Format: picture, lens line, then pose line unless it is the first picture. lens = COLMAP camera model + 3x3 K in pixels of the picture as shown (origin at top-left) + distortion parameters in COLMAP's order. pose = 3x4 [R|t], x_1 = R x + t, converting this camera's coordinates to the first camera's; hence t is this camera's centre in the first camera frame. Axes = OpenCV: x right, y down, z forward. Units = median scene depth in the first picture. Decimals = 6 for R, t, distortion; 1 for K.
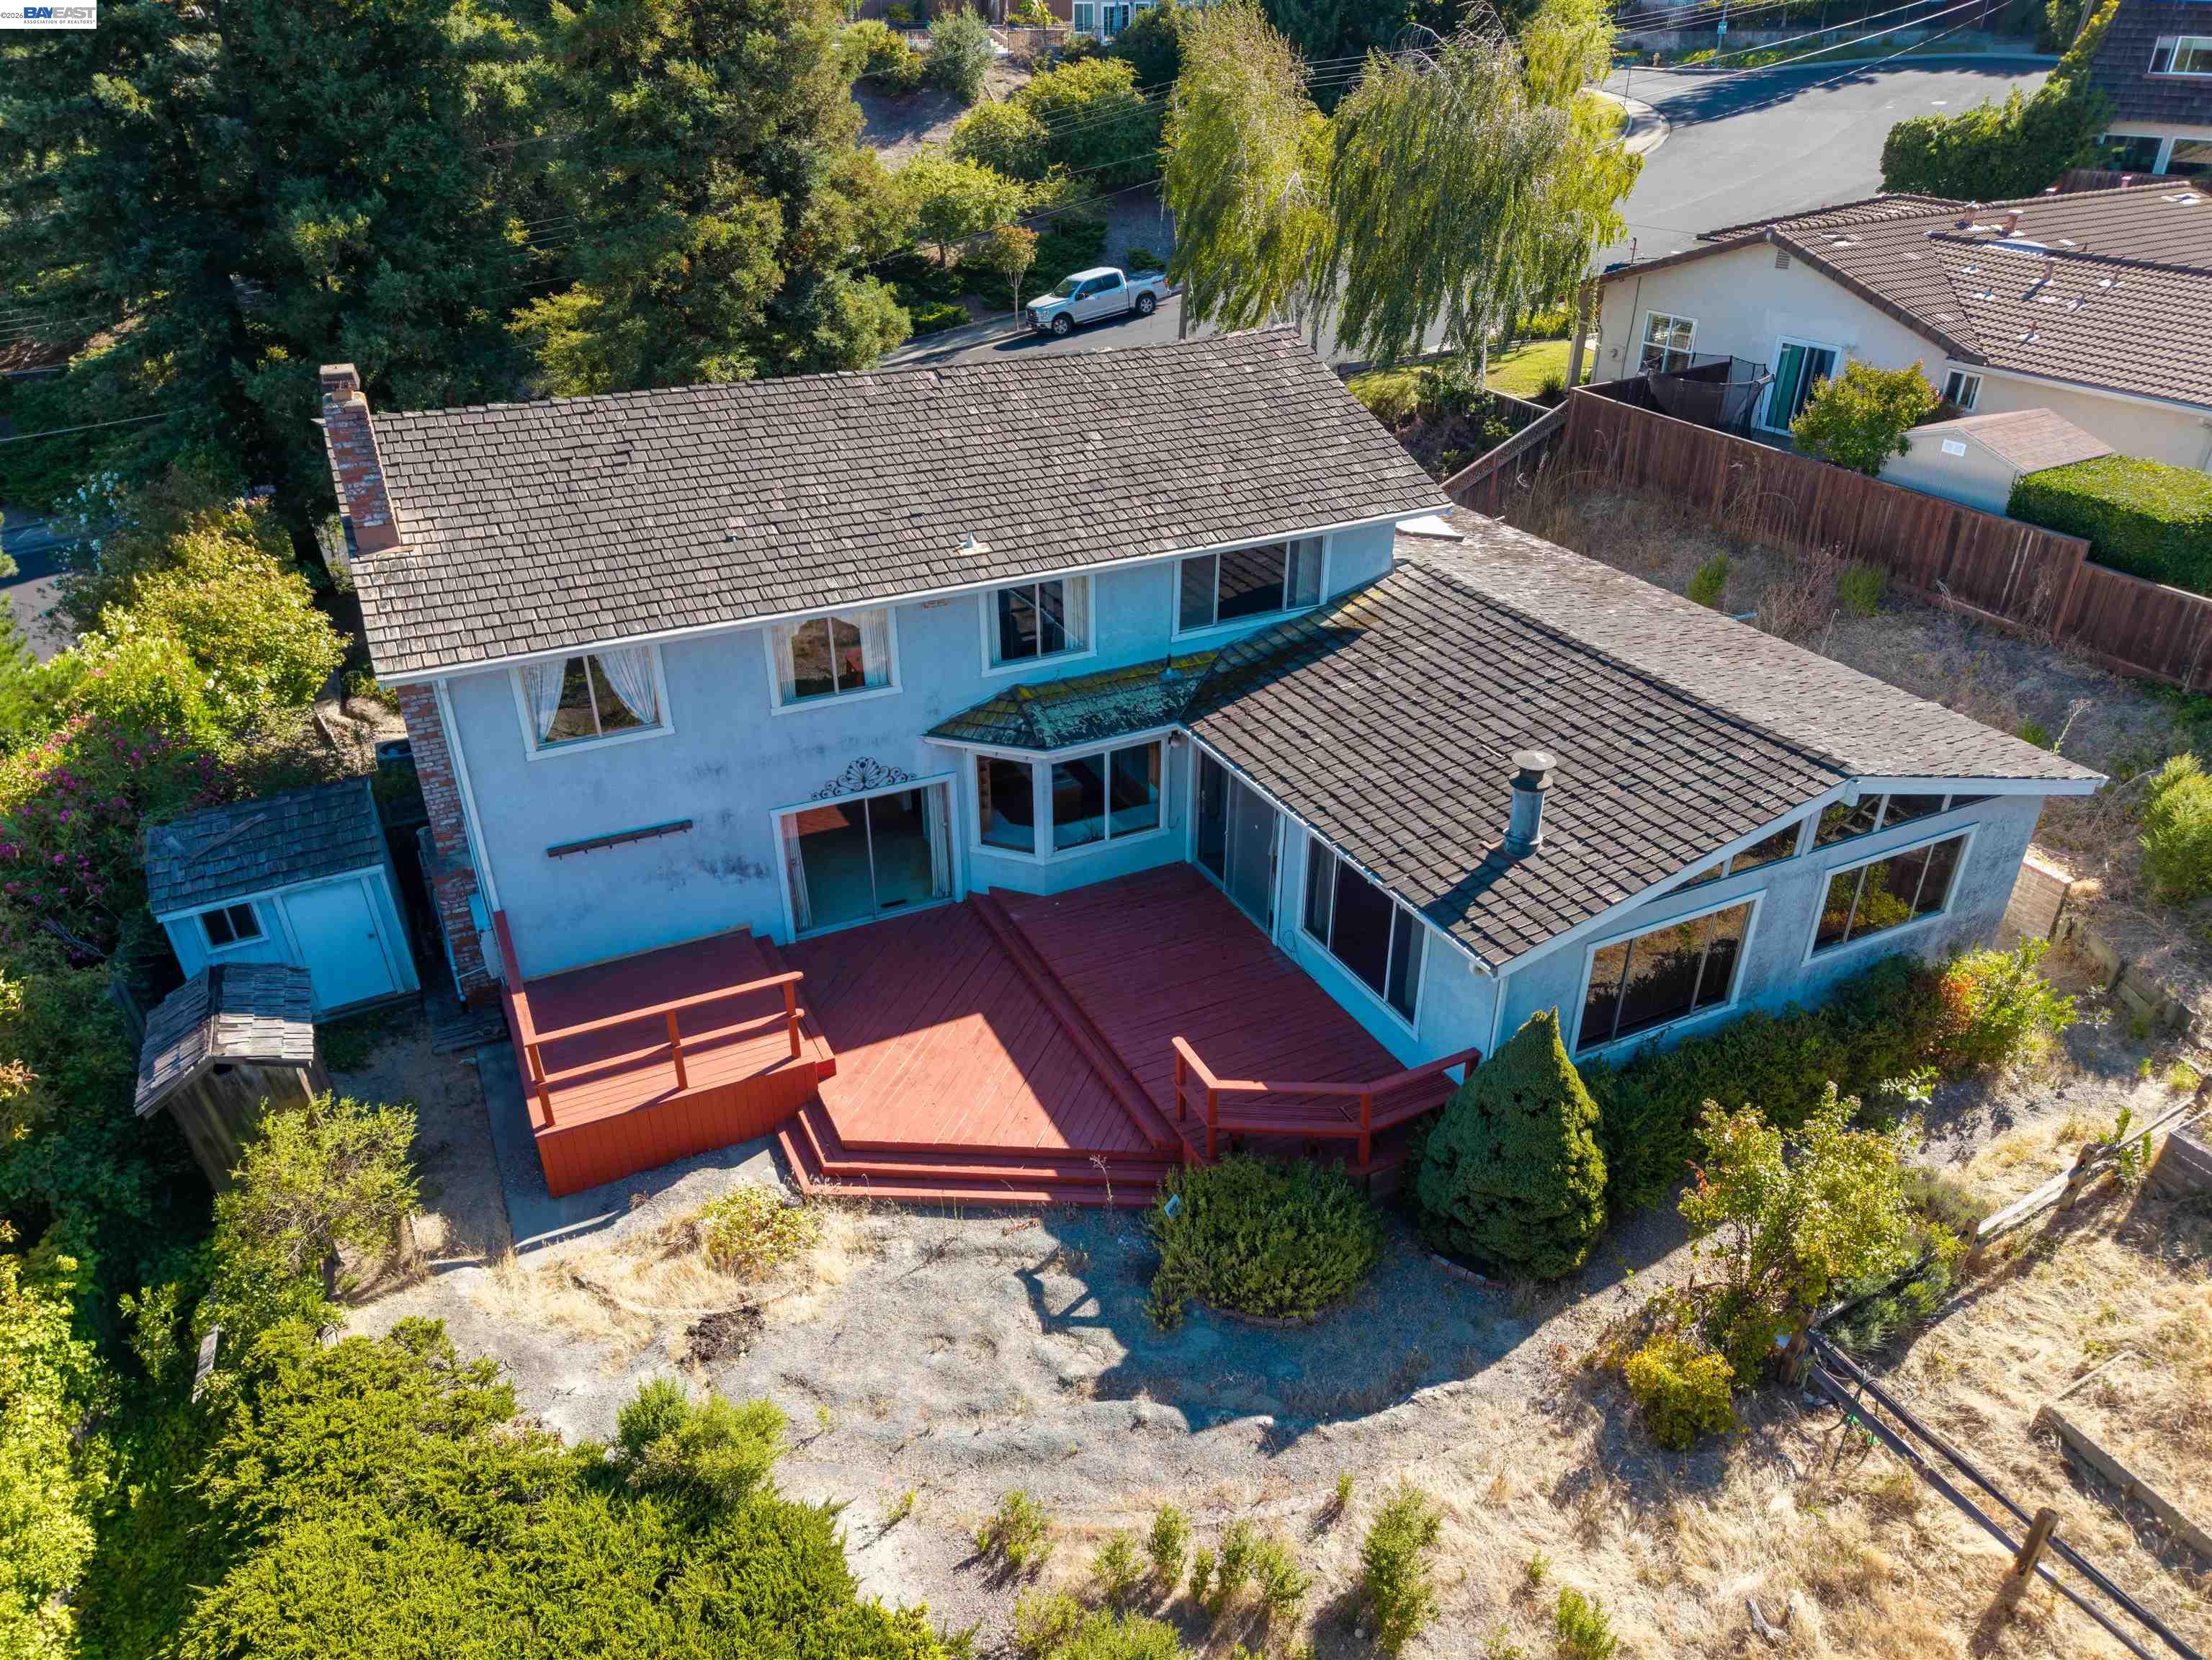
lens RADIAL K [[1500.4, 0, 1107.7], [0, 1500.4, 837.2], [0, 0, 1]] dist [0.007454, -0.002265]
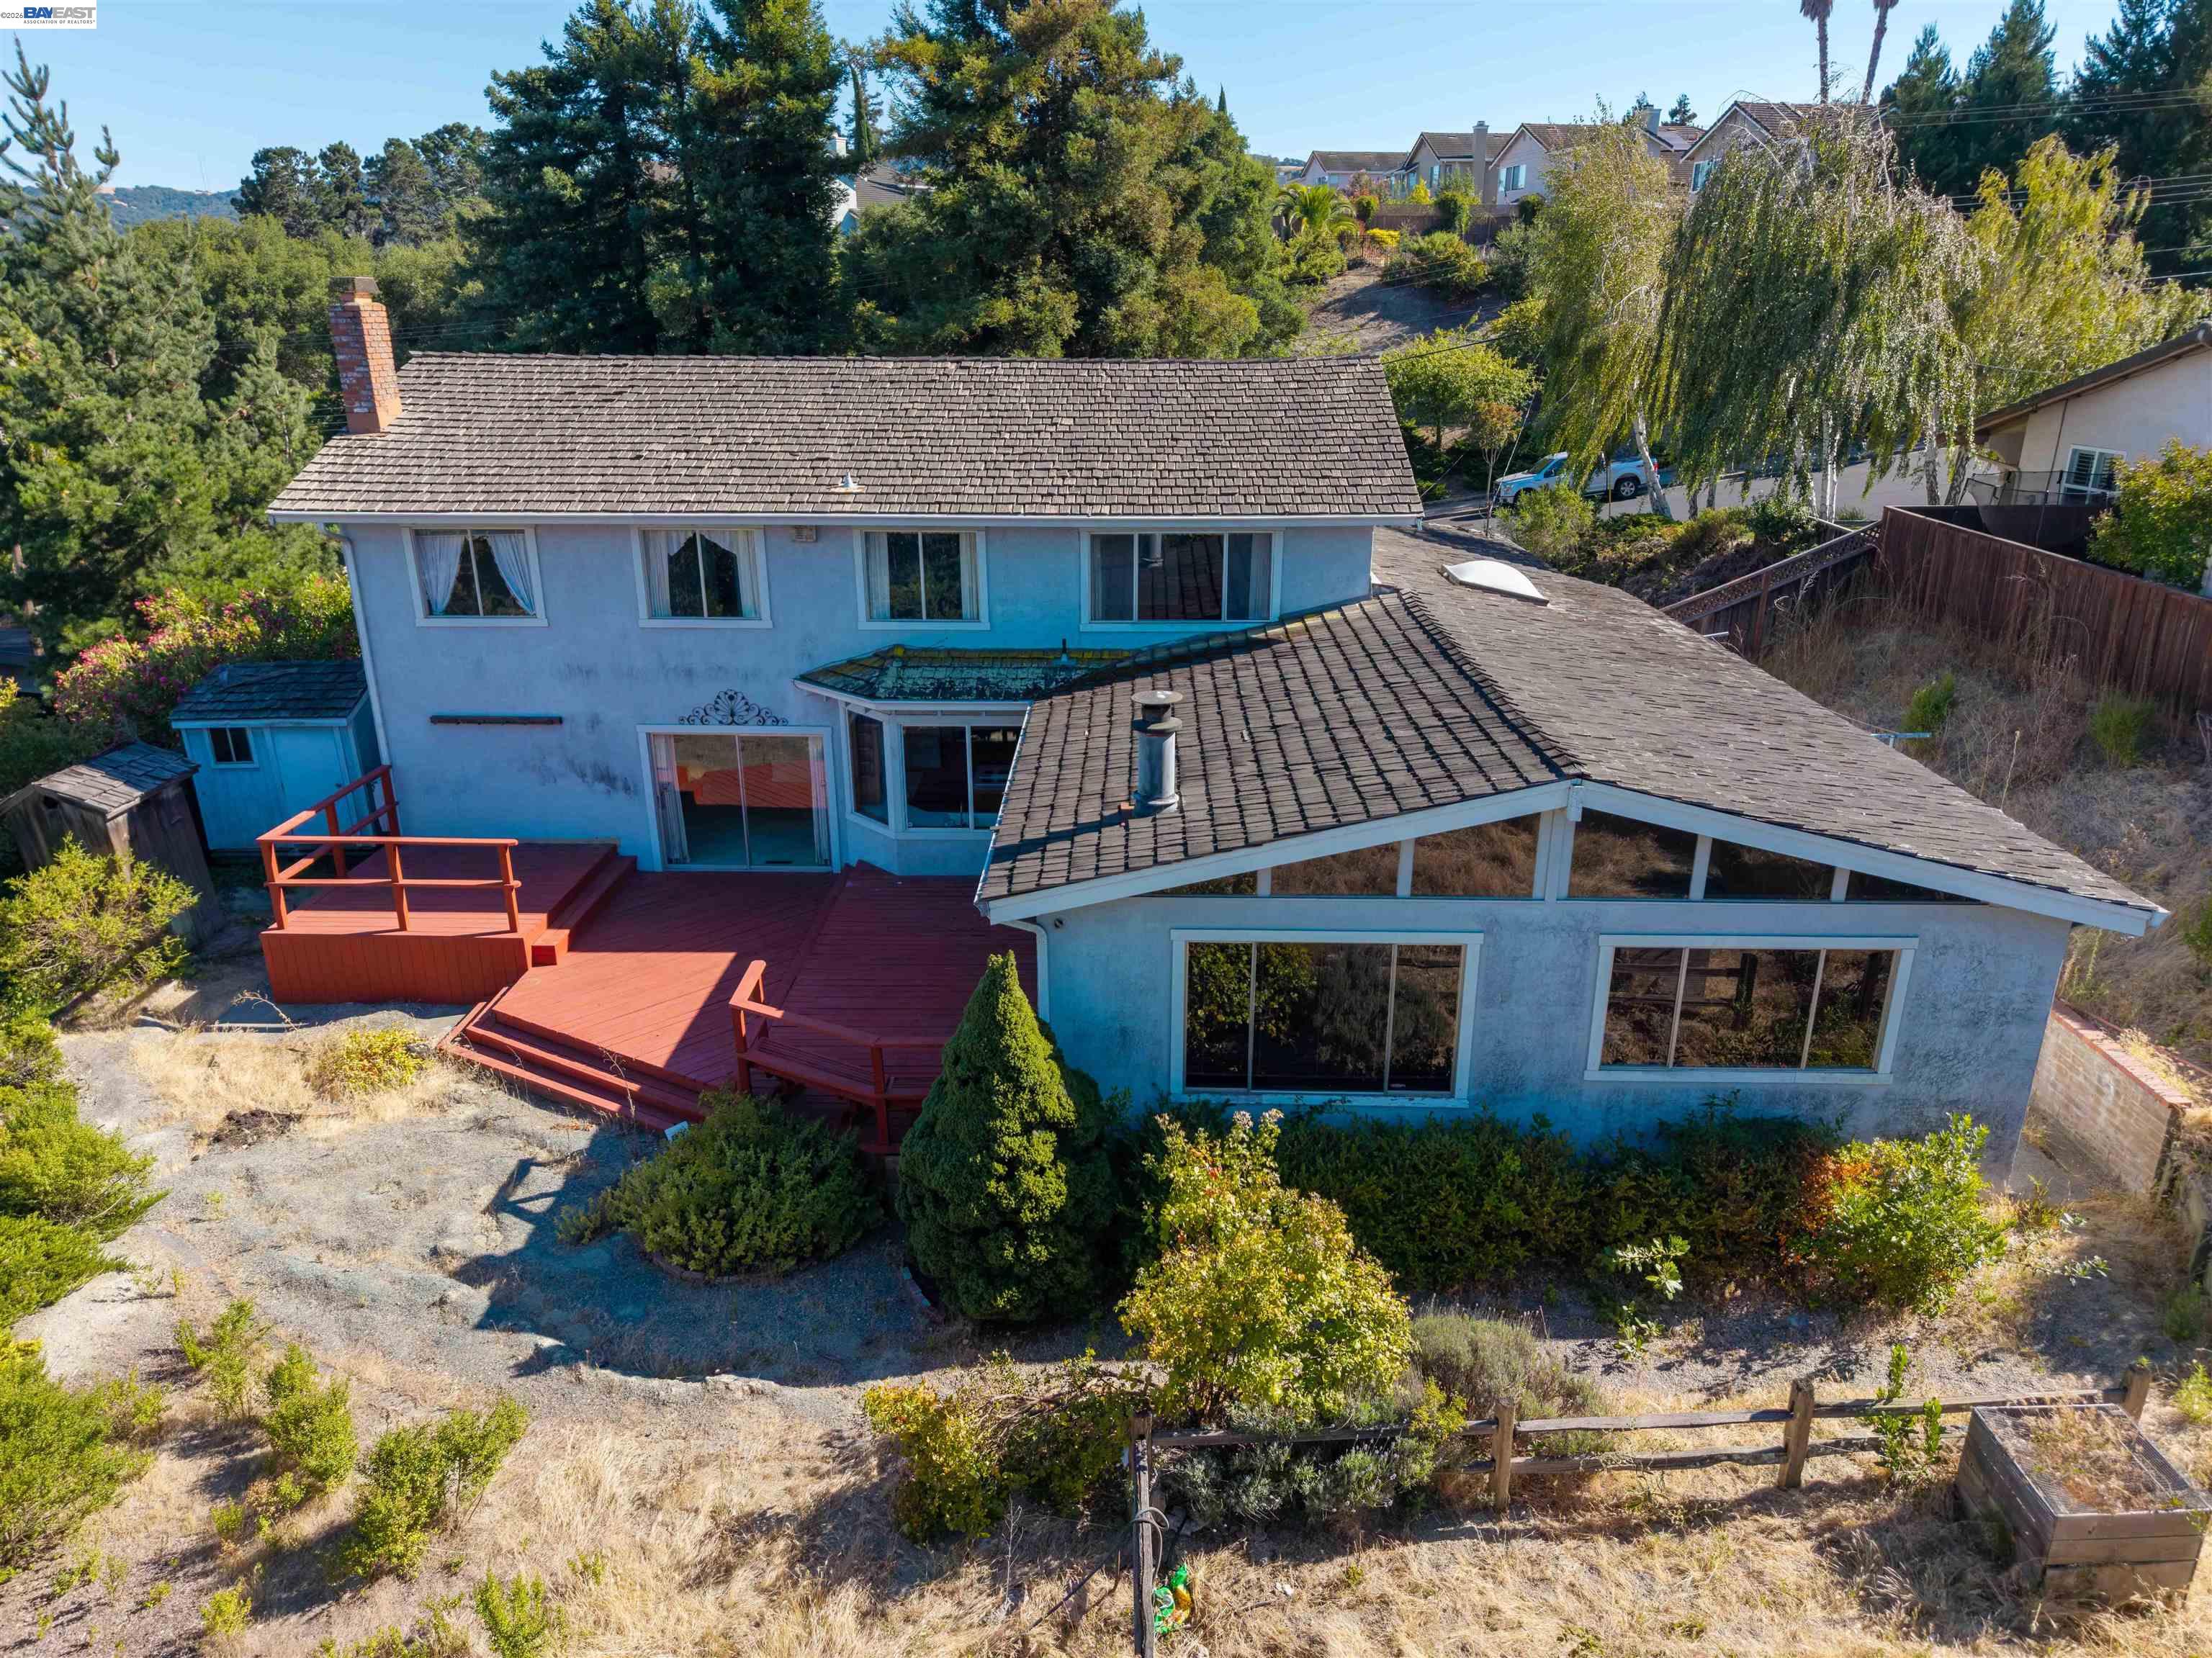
lens RADIAL K [[1500.1, 0, 1107.7], [0, 1500.1, 836.2], [0, 0, 1]] dist [0.007454, -0.002265]
pose [[0.887548, 0.155935, -0.433523, 0.537784], [-0.226023, 0.967335, -0.114791, 0.105086], [0.401462, 0.199869, 0.893801, 0.239003]]
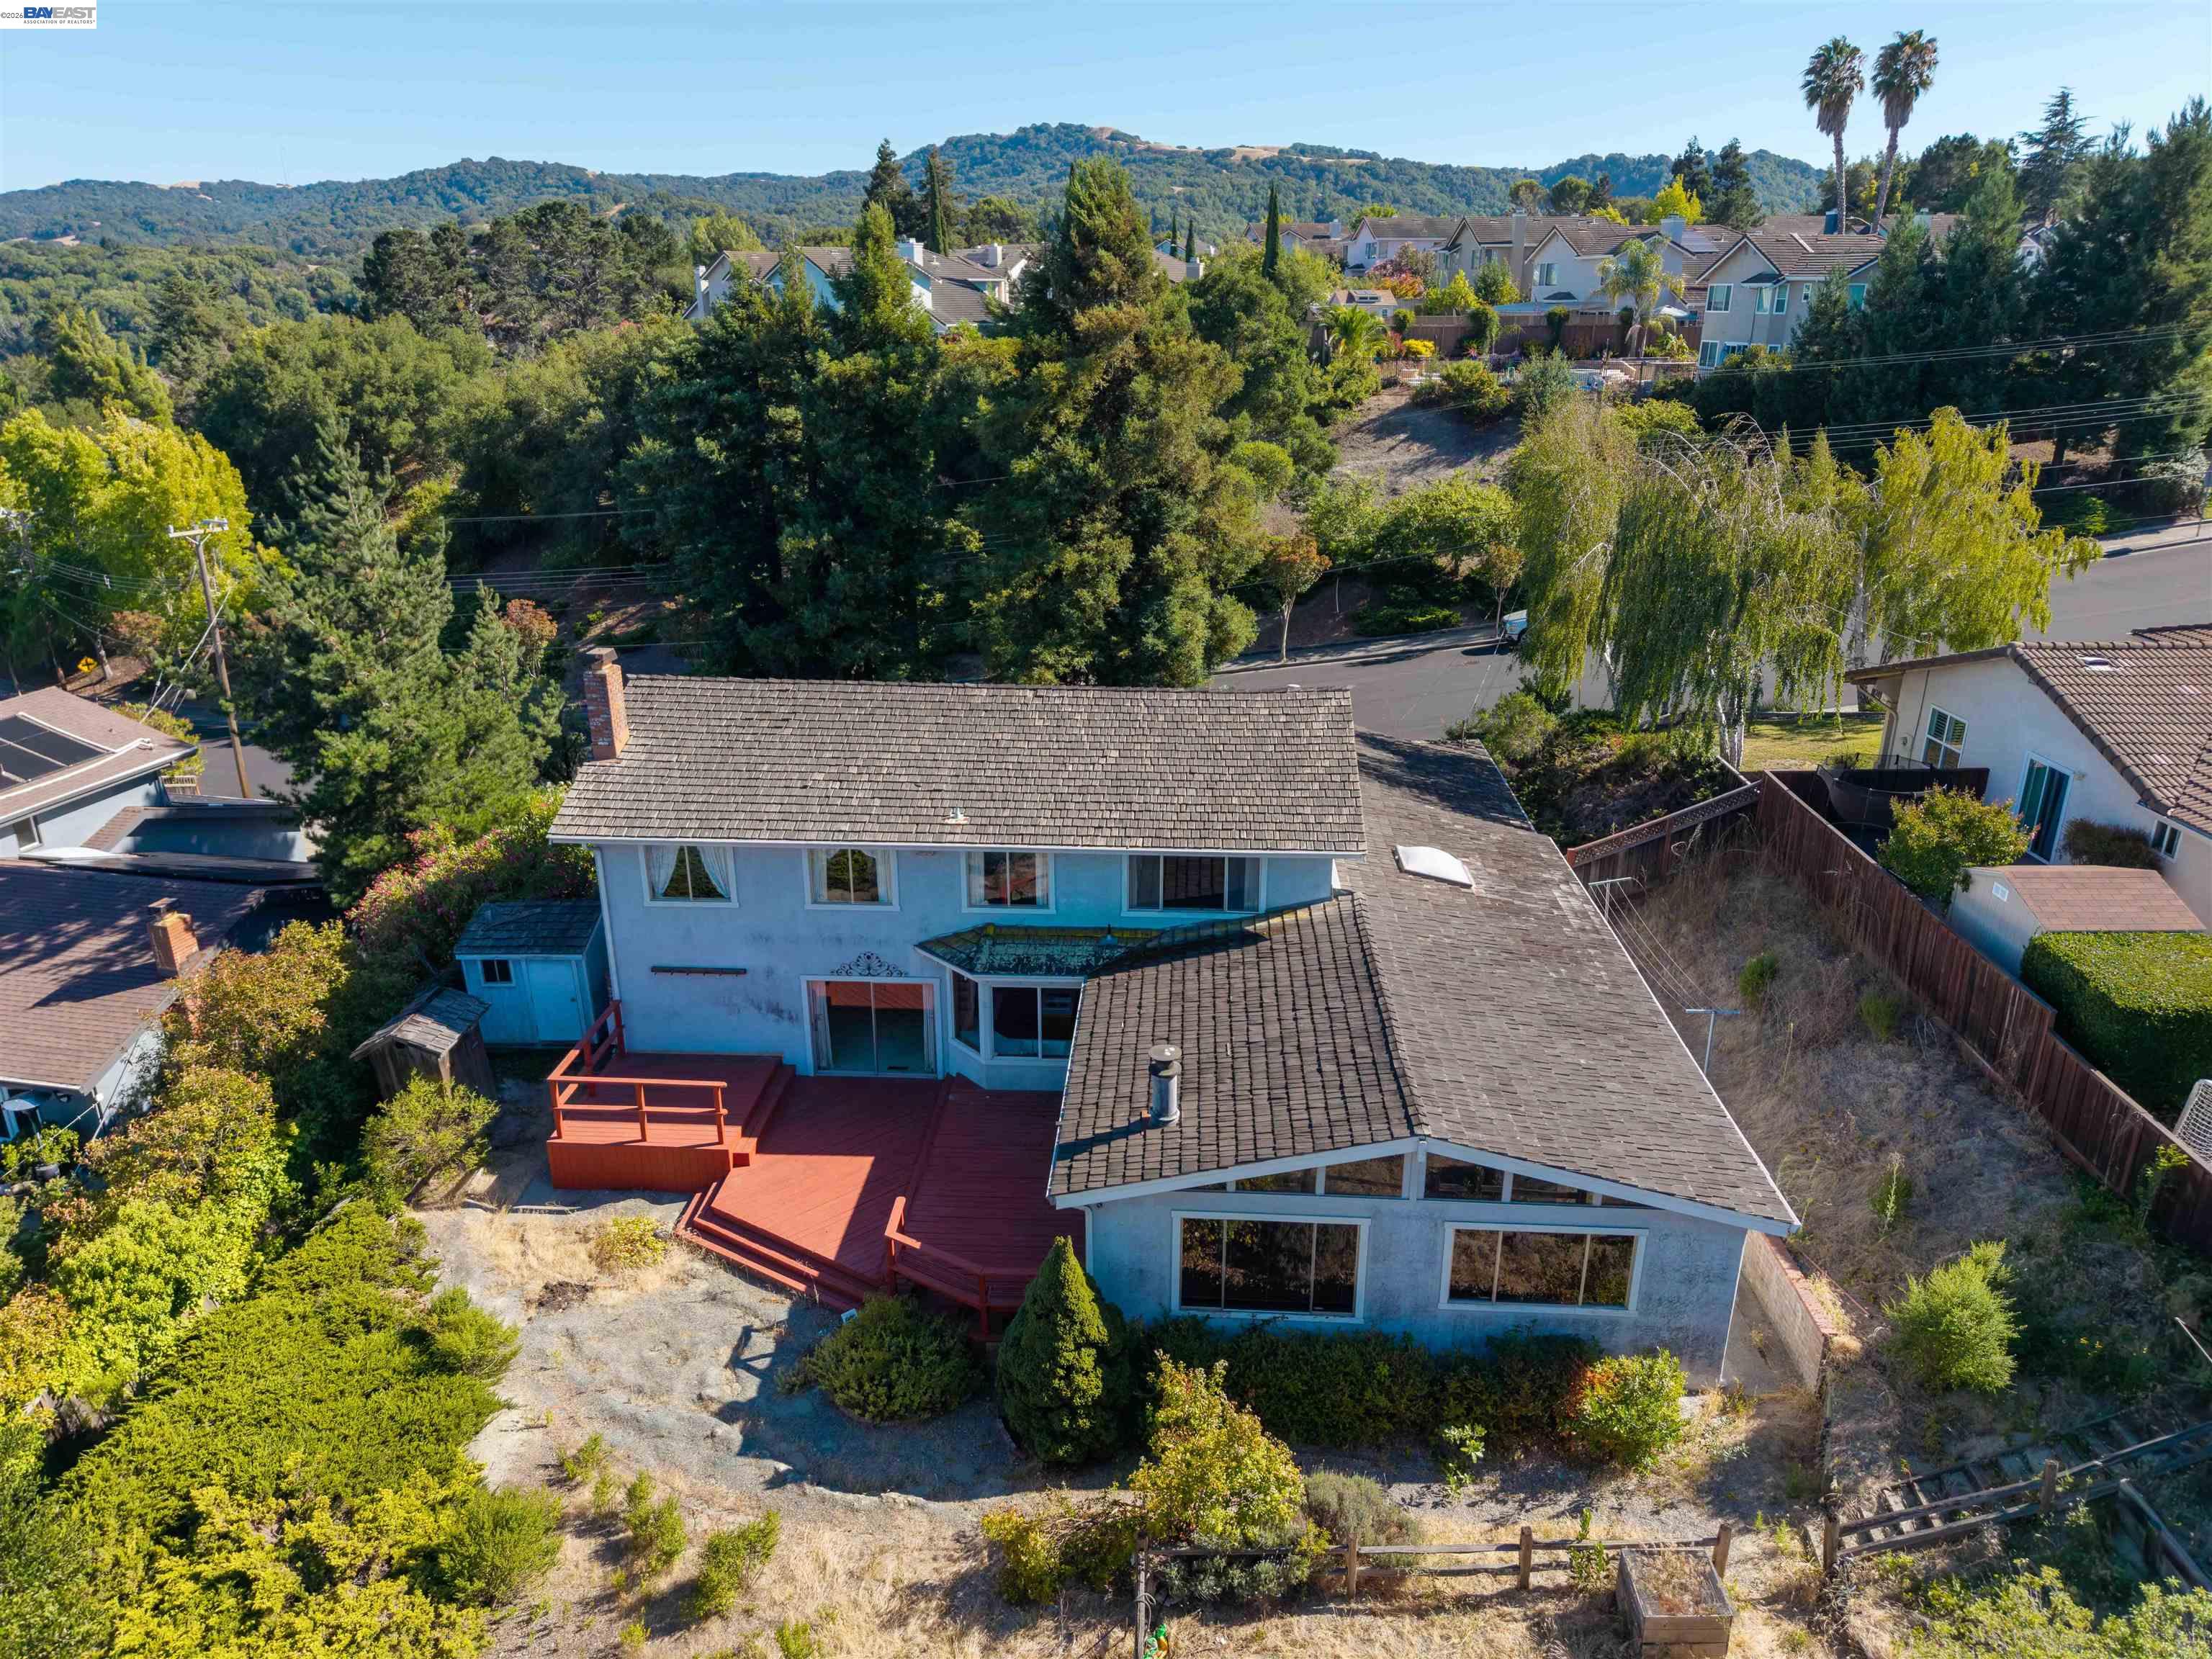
lens RADIAL K [[1503.8, 0, 1106.0], [0, 1503.8, 829.5], [0, 0, 1]] dist [0.023845, -0.022152]
pose [[0.868446, 0.168829, -0.466152, 0.690000], [-0.241872, 0.965027, -0.101100, -0.080511], [0.432781, 0.200549, 0.878909, -0.152618]]
